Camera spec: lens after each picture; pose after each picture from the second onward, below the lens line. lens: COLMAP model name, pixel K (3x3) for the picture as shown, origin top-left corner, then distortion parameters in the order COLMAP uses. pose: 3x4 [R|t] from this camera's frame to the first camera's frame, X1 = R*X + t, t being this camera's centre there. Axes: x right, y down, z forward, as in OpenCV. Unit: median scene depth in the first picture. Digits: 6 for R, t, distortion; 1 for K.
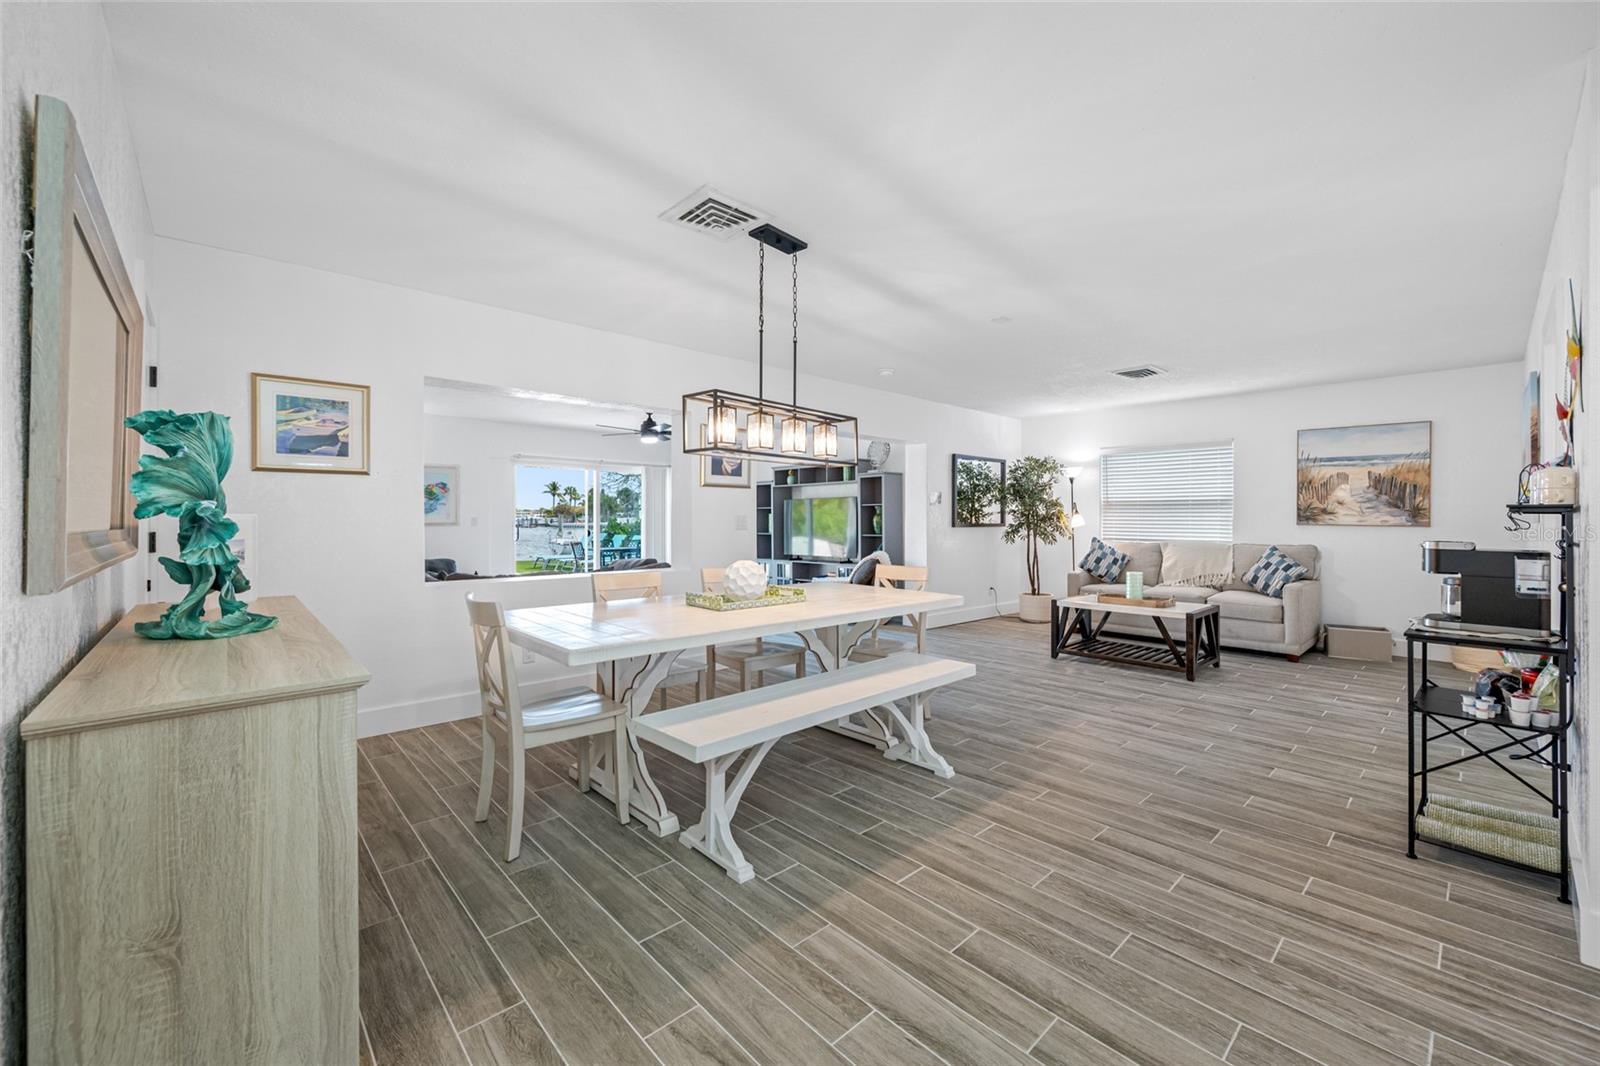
lens RADIAL K [[635.5, 0, 800.8], [0, 635.5, 514.0], [0, 0, 1]] dist [0.000223, 0.000781]
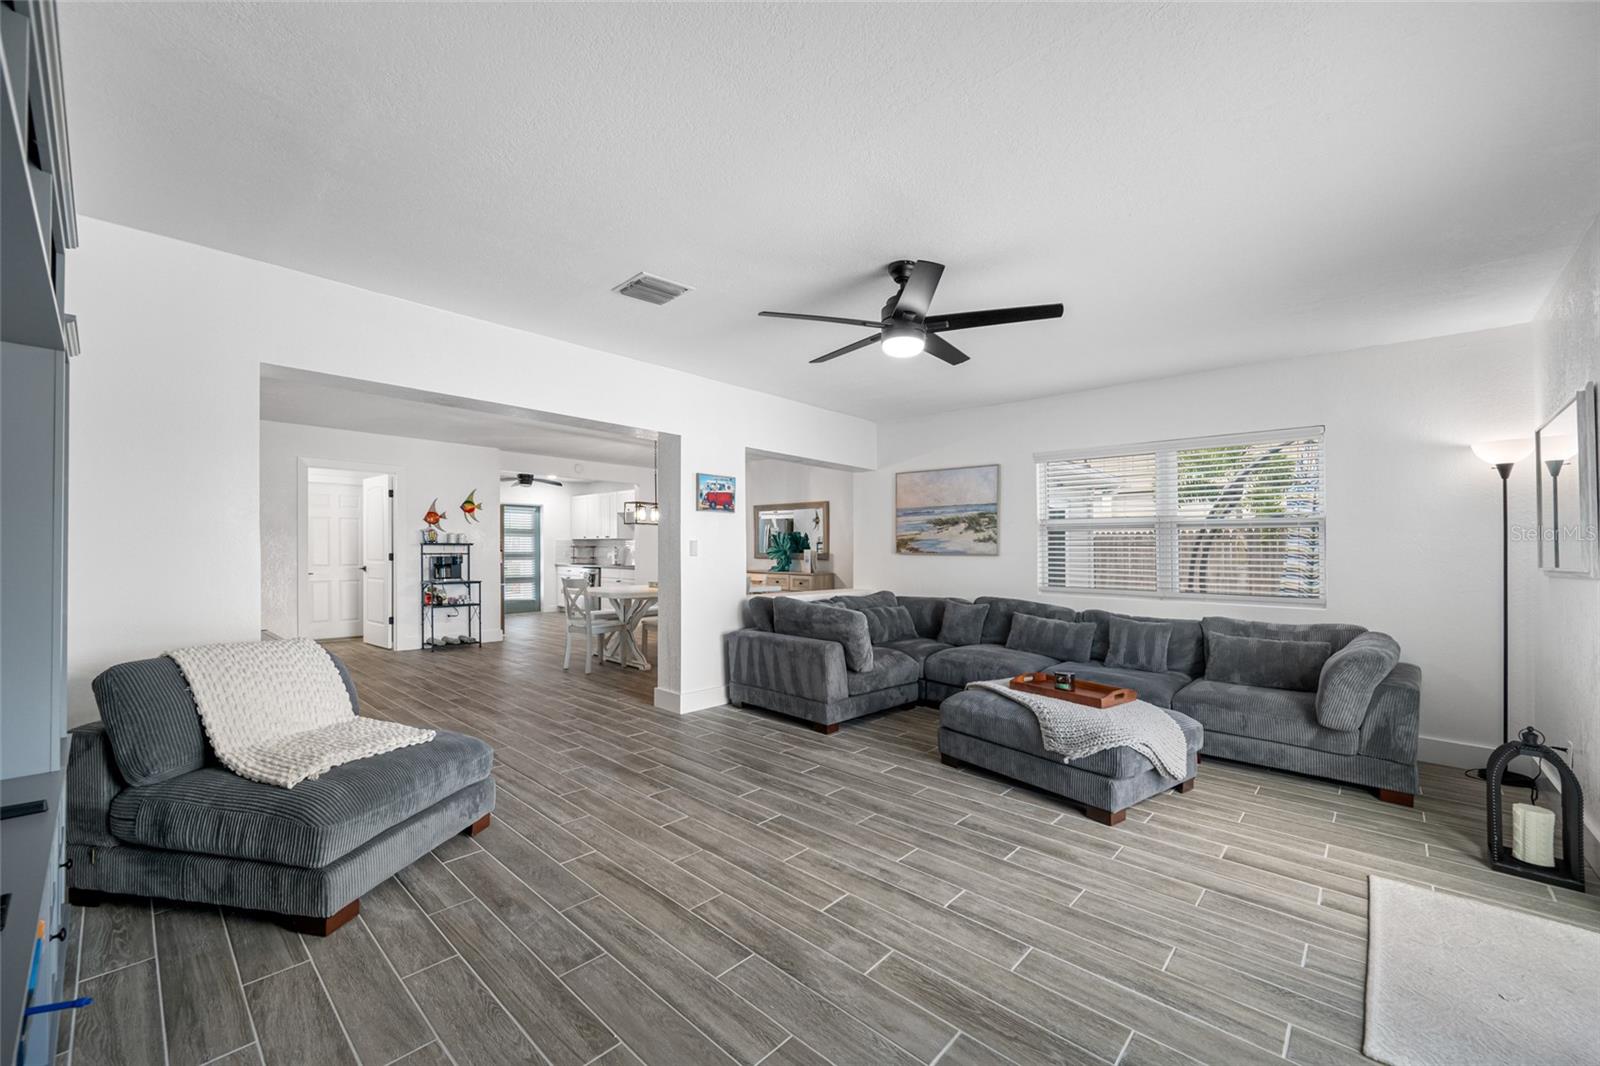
lens RADIAL K [[635.5, 0, 798.9], [0, 635.5, 541.9], [0, 0, 1]] dist [0.000223, 0.000781]
pose [[-0.996820, -0.012086, -0.078764, -0.307730], [-0.010261, 0.999670, -0.023535, 0.027857], [0.079023, -0.022652, -0.996615, 3.043058]]
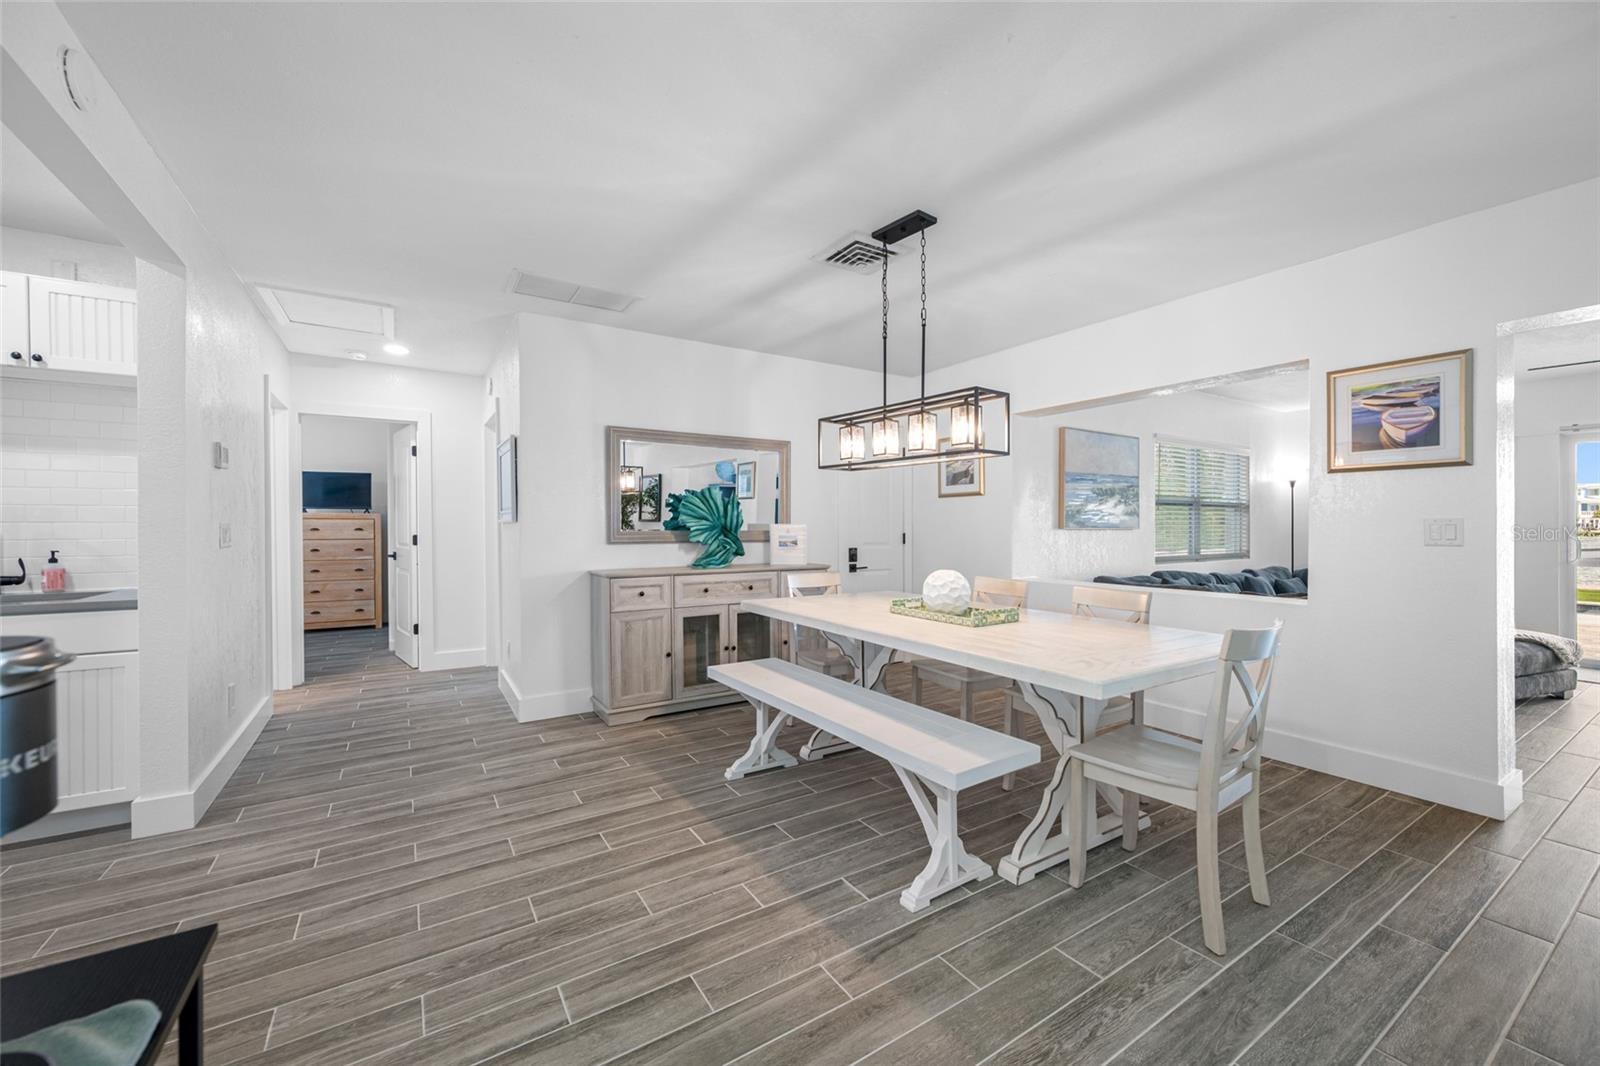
lens RADIAL K [[635.5, 0, 801.8], [0, 635.5, 529.1], [0, 0, 1]] dist [0.000223, 0.000781]
pose [[-0.180673, 0.002735, -0.983540, 0.803455], [0.007509, 0.999971, 0.001402, 0.009622], [0.983515, -0.007132, -0.180688, 0.888853]]
